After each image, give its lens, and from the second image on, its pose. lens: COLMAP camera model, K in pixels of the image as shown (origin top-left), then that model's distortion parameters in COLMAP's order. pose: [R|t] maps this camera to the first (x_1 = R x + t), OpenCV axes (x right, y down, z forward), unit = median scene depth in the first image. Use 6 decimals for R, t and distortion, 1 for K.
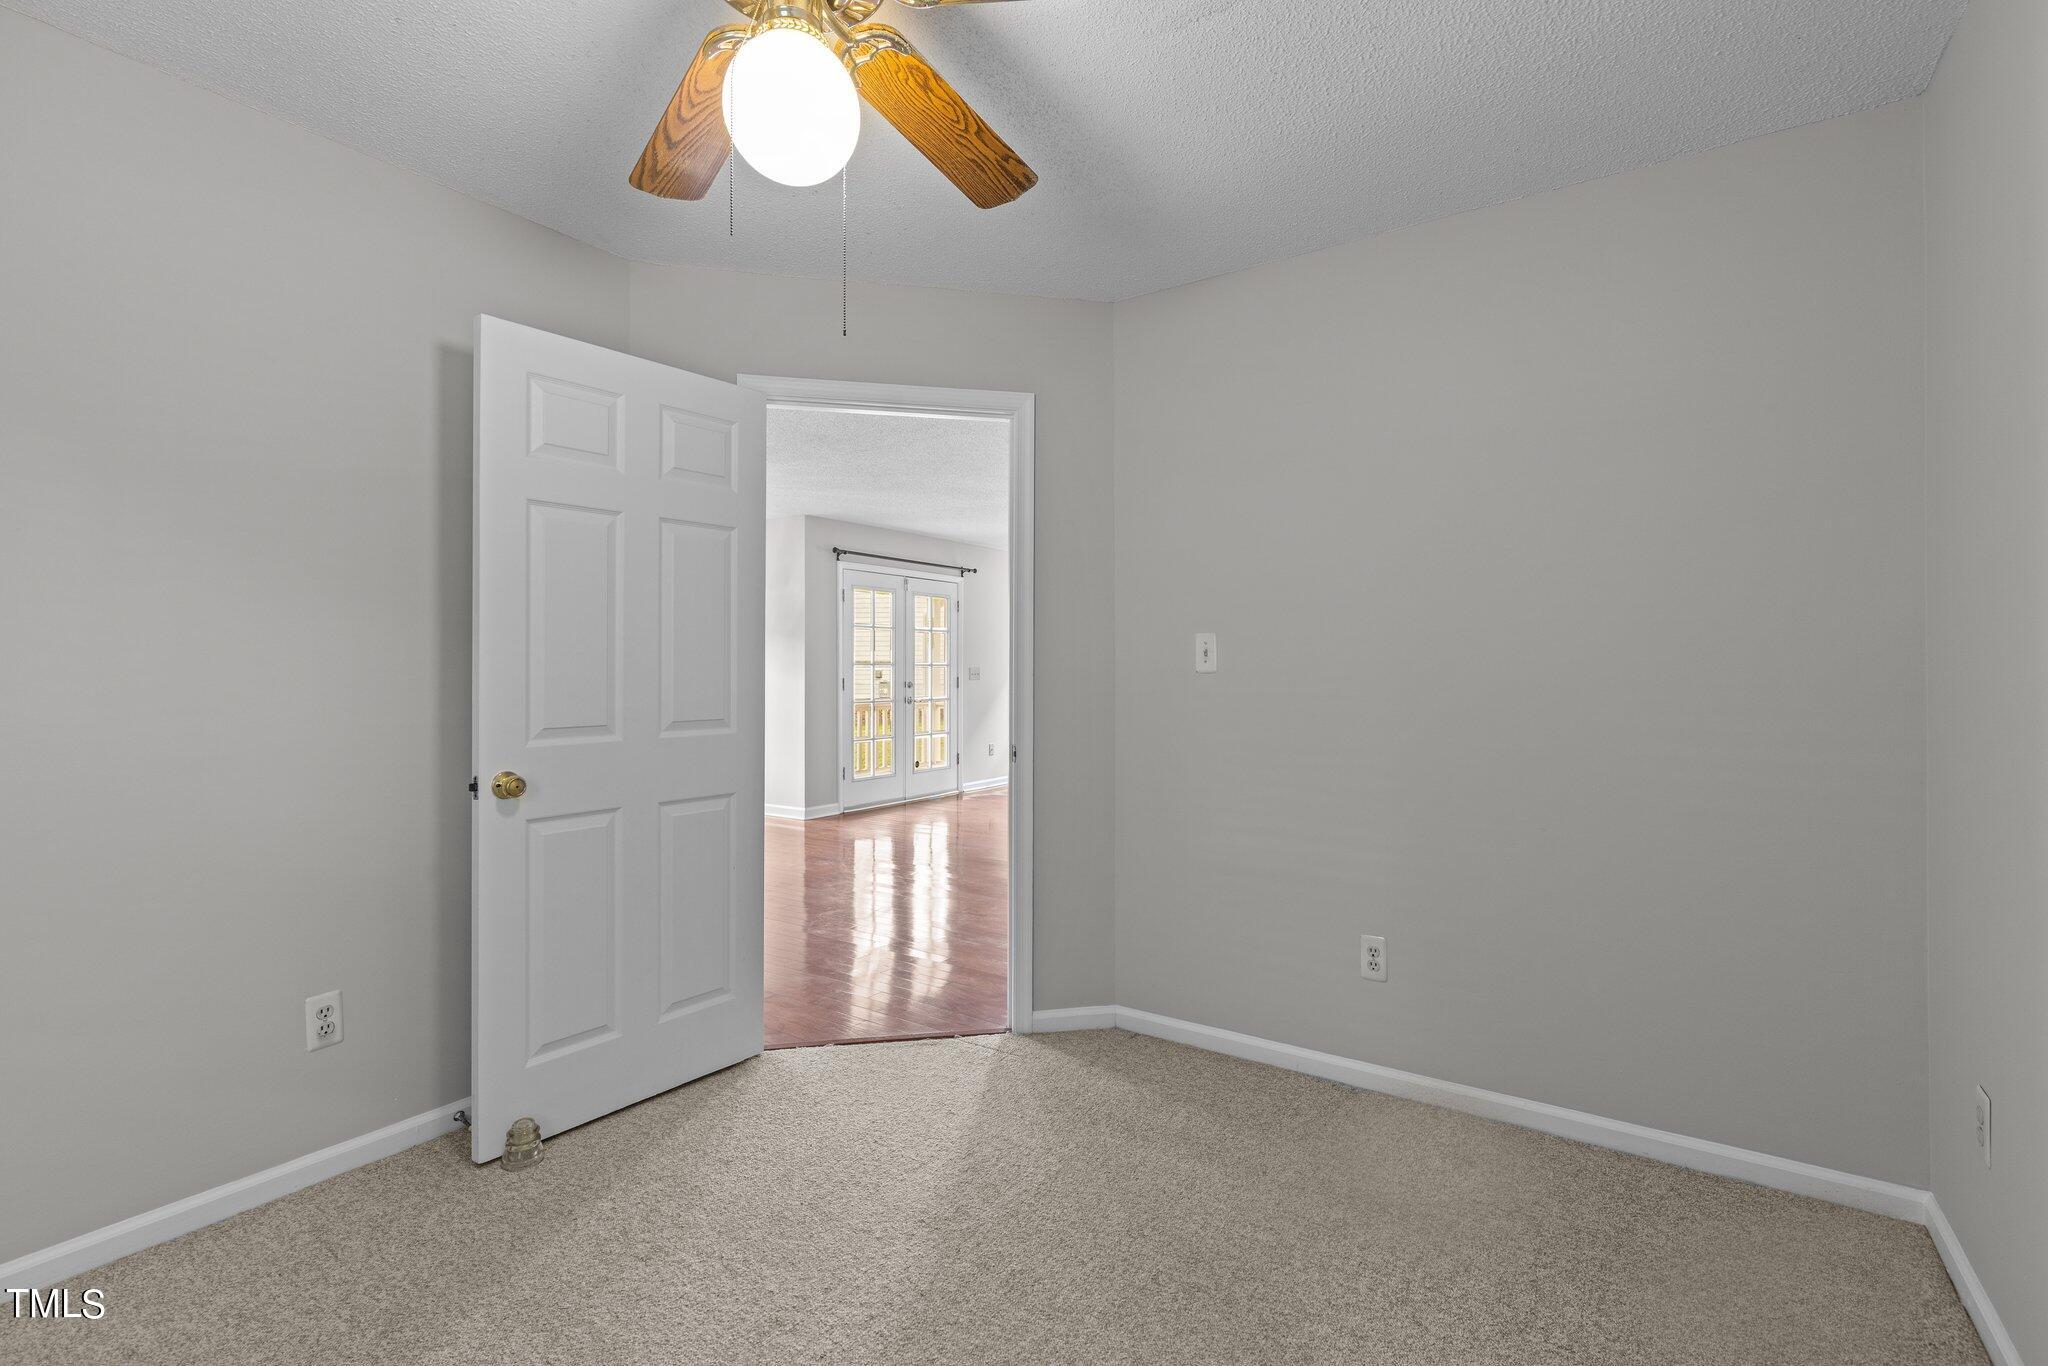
lens RADIAL K [[923.3, 0, 1024.0], [0, 923.3, 683.0], [0, 0, 1]] dist [0.002381, -0.000360]
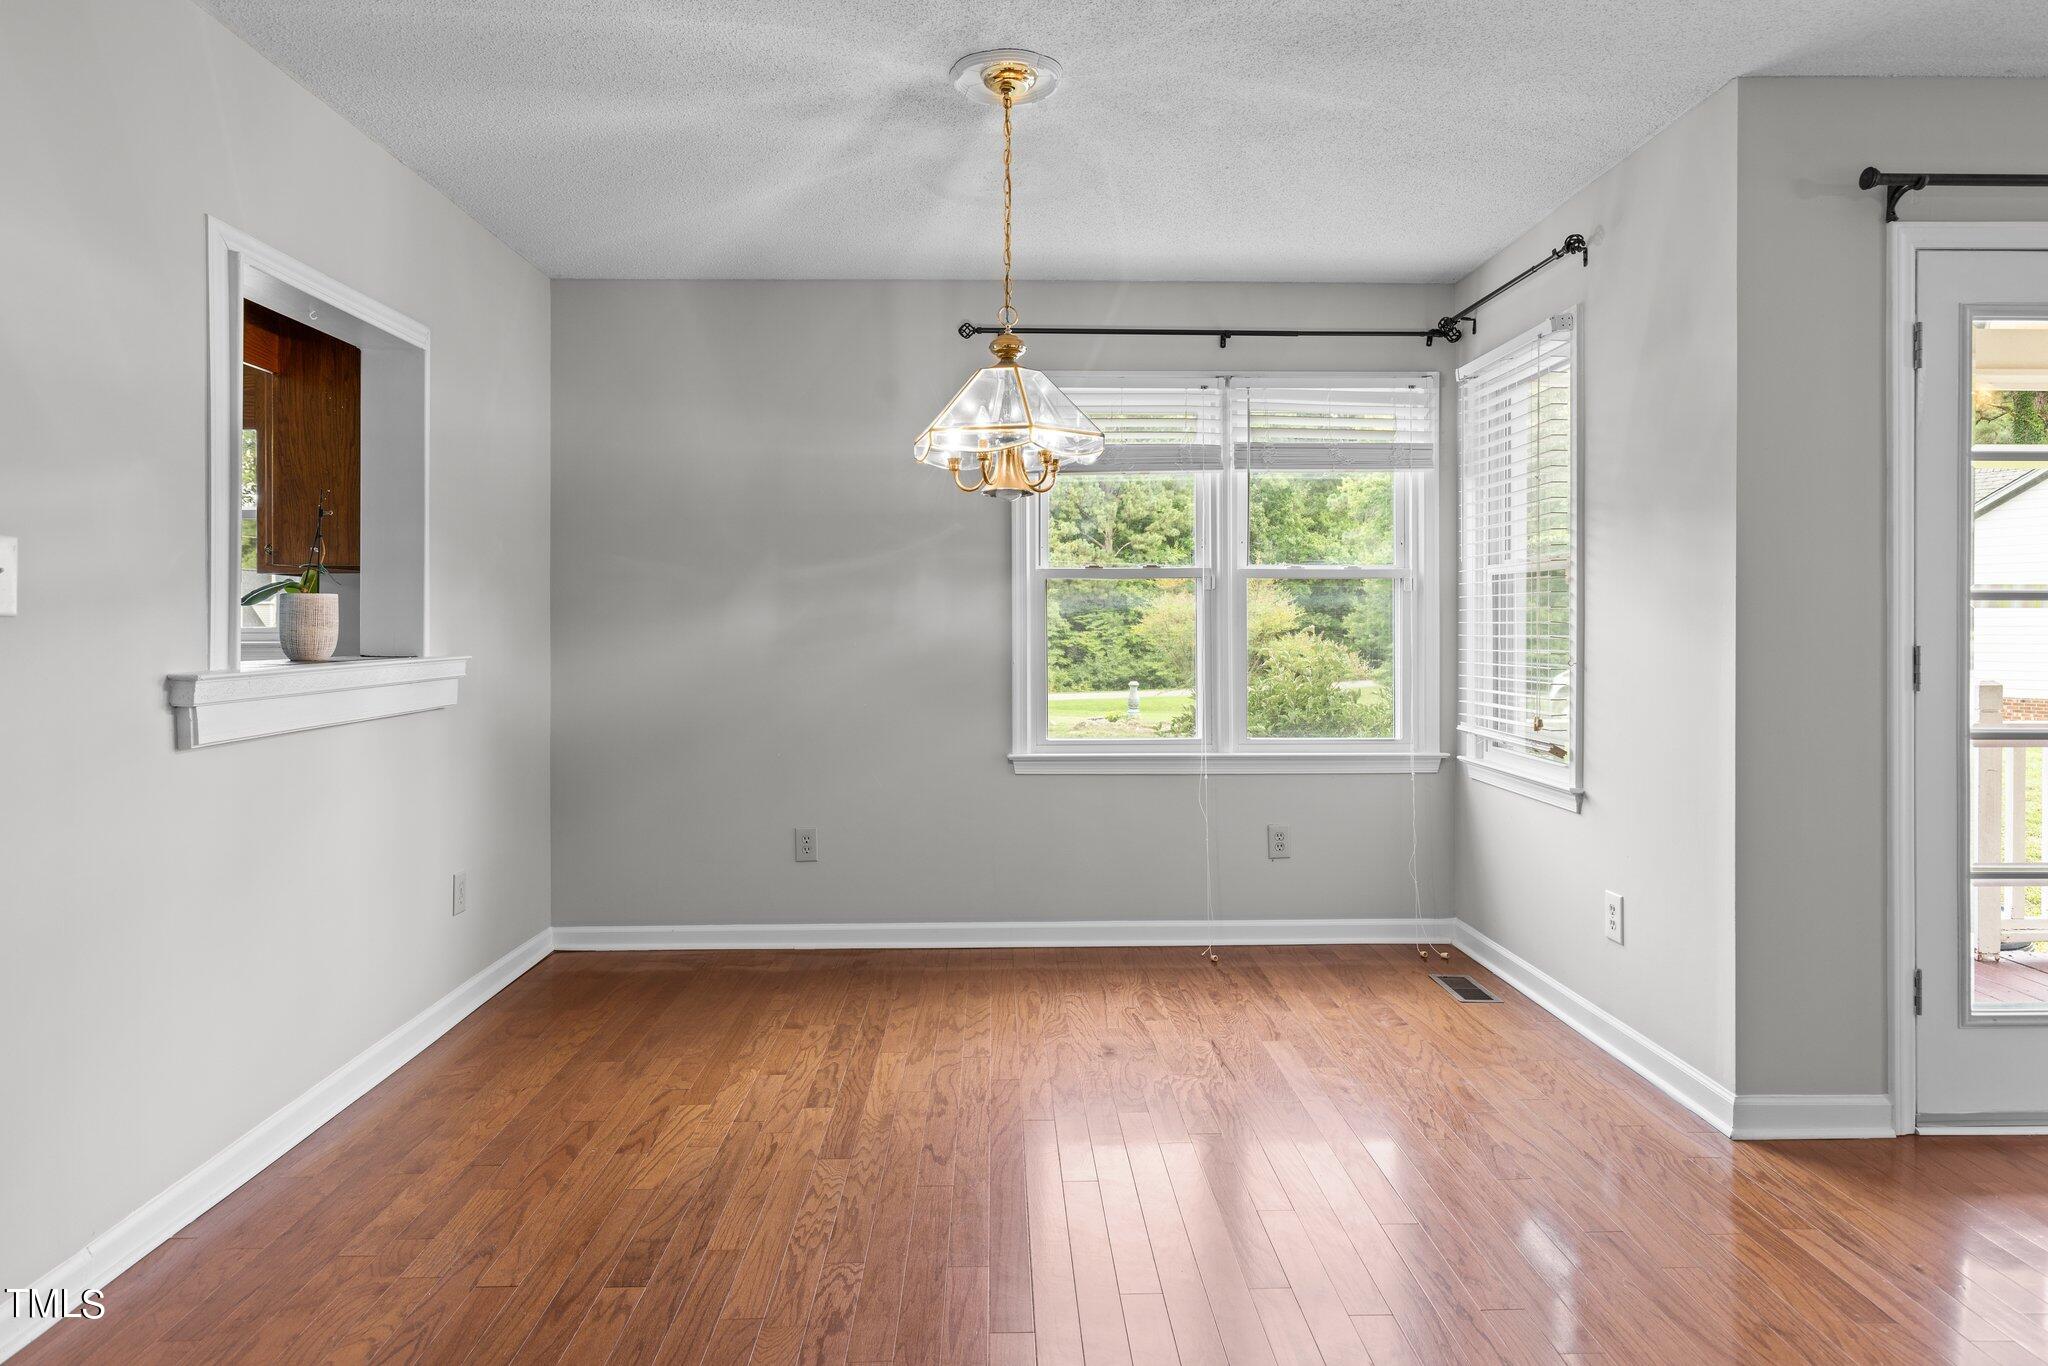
lens RADIAL K [[1232.6, 0, 1027.7], [0, 1232.6, 629.7], [0, 0, 1]] dist [0.010340, -0.003230]
pose [[0.585781, 0.003074, -0.810464, -0.047295], [-0.010461, 0.999938, -0.003769, -0.005657], [0.810402, 0.010686, 0.585777, 0.524781]]
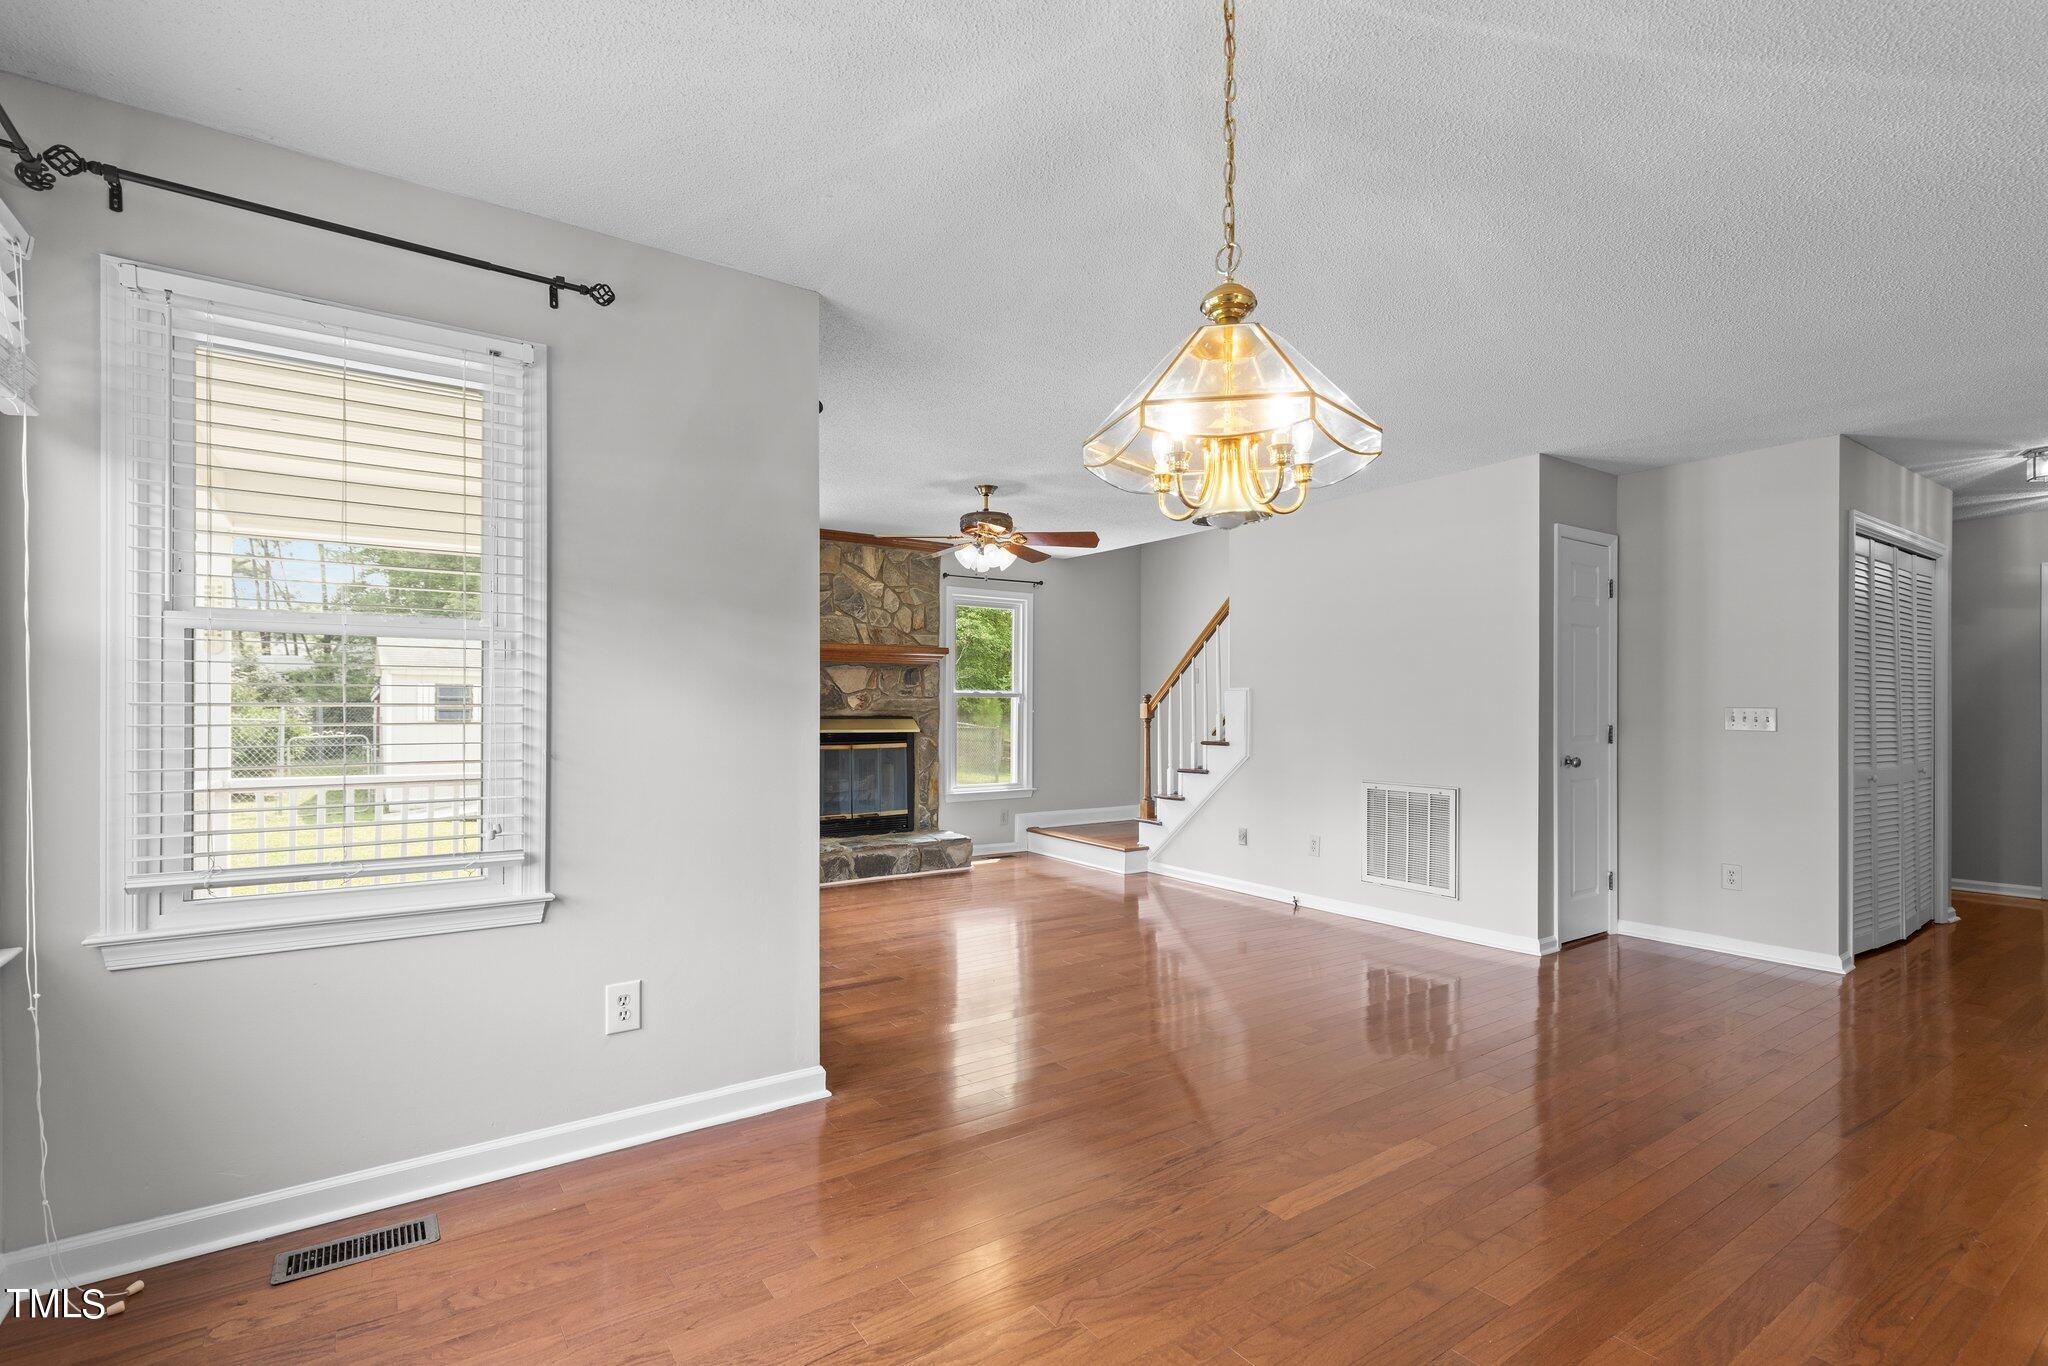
lens RADIAL K [[945.8, 0, 1020.5], [0, 945.8, 708.5], [0, 0, 1]] dist [0.013522, 0.000020]
pose [[0.365216, -0.000210, 0.930923, -0.504504], [0.009929, 0.999944, -0.003670, -0.008828], [-0.930870, 0.010584, 0.365197, 0.689357]]
